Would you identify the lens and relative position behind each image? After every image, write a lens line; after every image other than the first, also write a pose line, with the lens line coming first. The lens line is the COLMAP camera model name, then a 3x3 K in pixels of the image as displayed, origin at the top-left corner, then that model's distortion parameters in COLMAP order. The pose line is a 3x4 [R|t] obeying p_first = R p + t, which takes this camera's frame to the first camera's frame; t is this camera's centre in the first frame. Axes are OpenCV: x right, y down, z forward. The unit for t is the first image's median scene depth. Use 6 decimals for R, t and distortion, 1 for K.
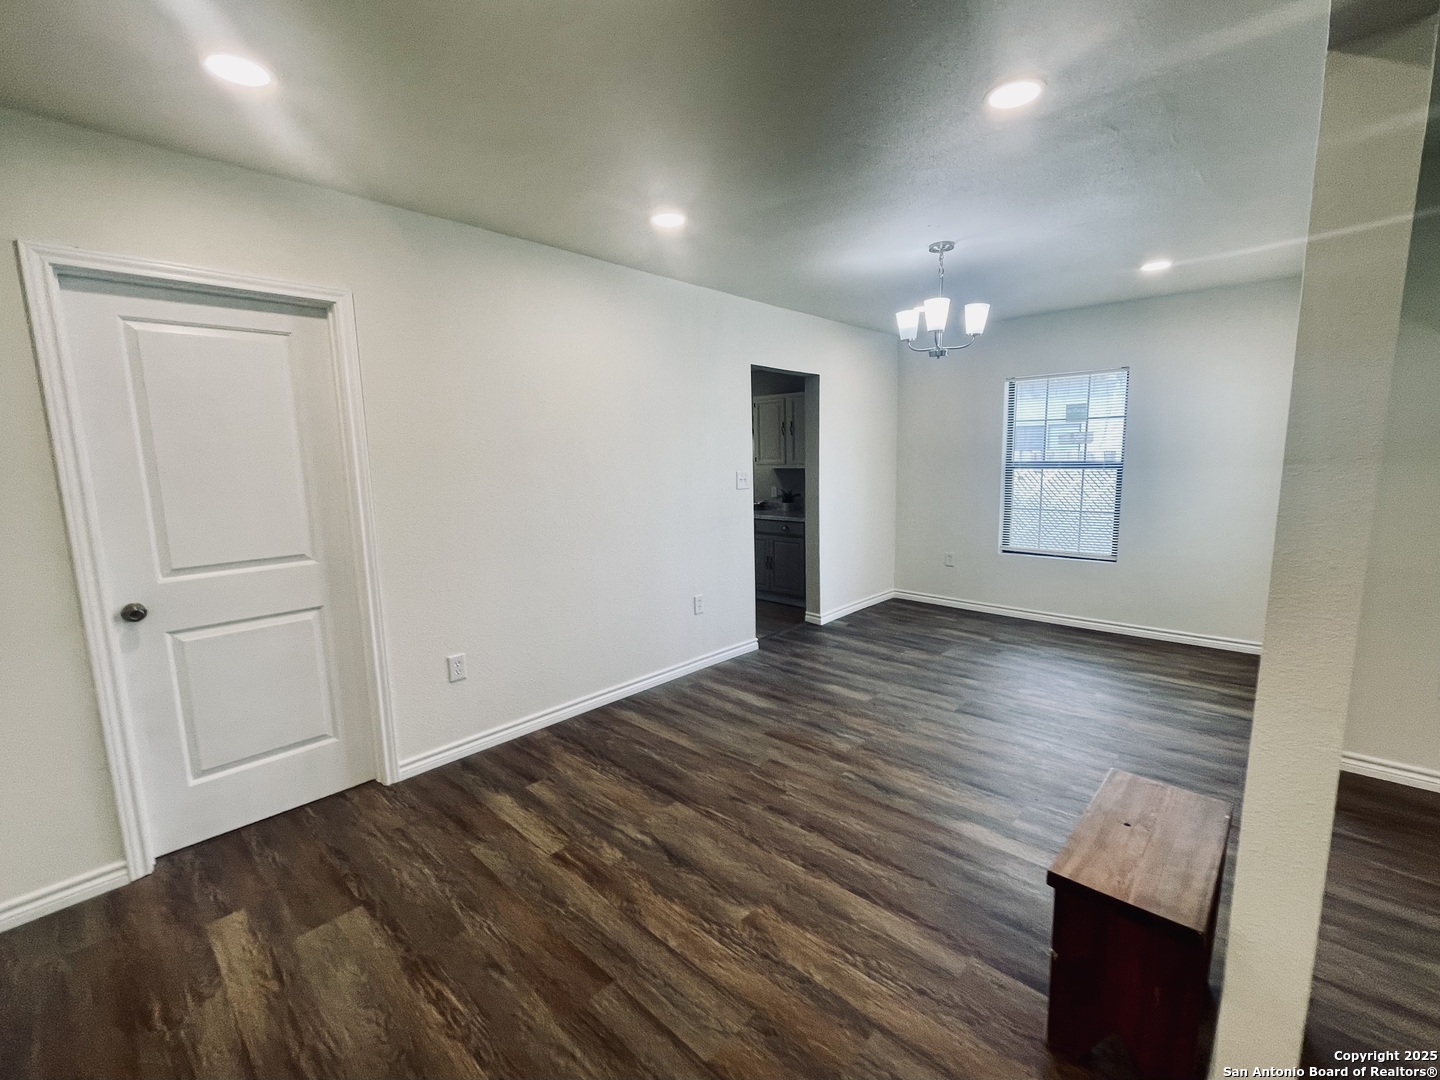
lens RADIAL K [[620.5, 0, 719.4], [0, 620.5, 540.3], [0, 0, 1]] dist [0.000394, 0.000322]
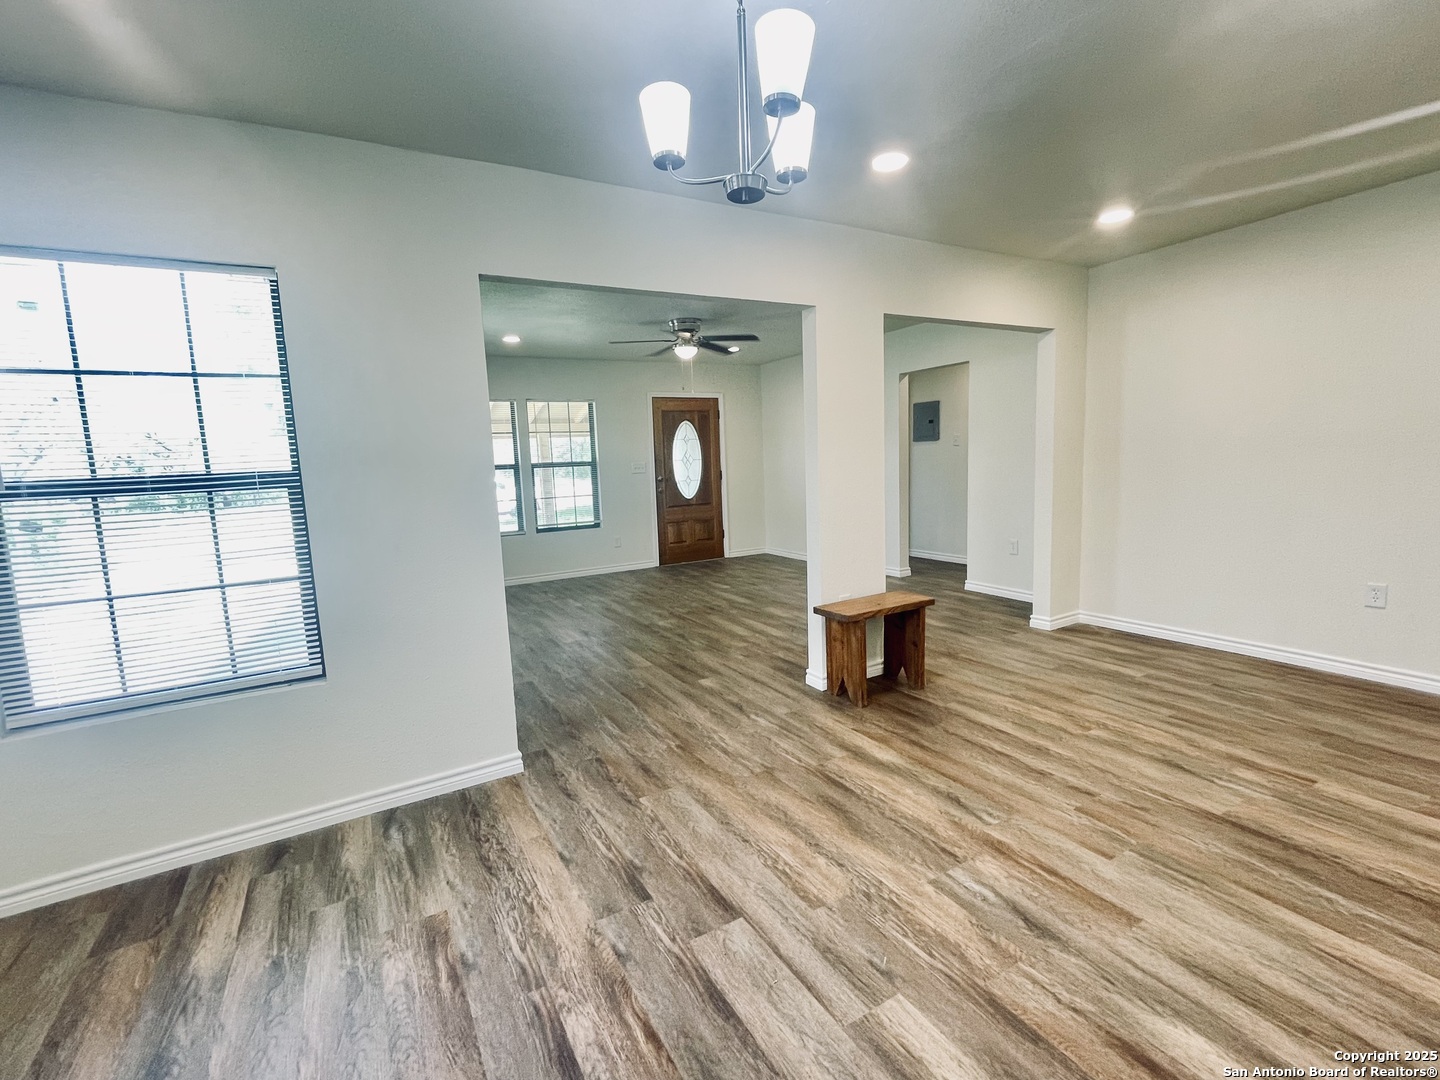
lens RADIAL K [[620.5, 0, 724.3], [0, 620.5, 534.7], [0, 0, 1]] dist [0.000394, 0.000322]
pose [[-0.948139, 0.022758, 0.317041, 0.289832], [0.106459, 0.962562, 0.249280, -0.223254], [-0.299498, 0.270104, -0.915065, 1.852385]]
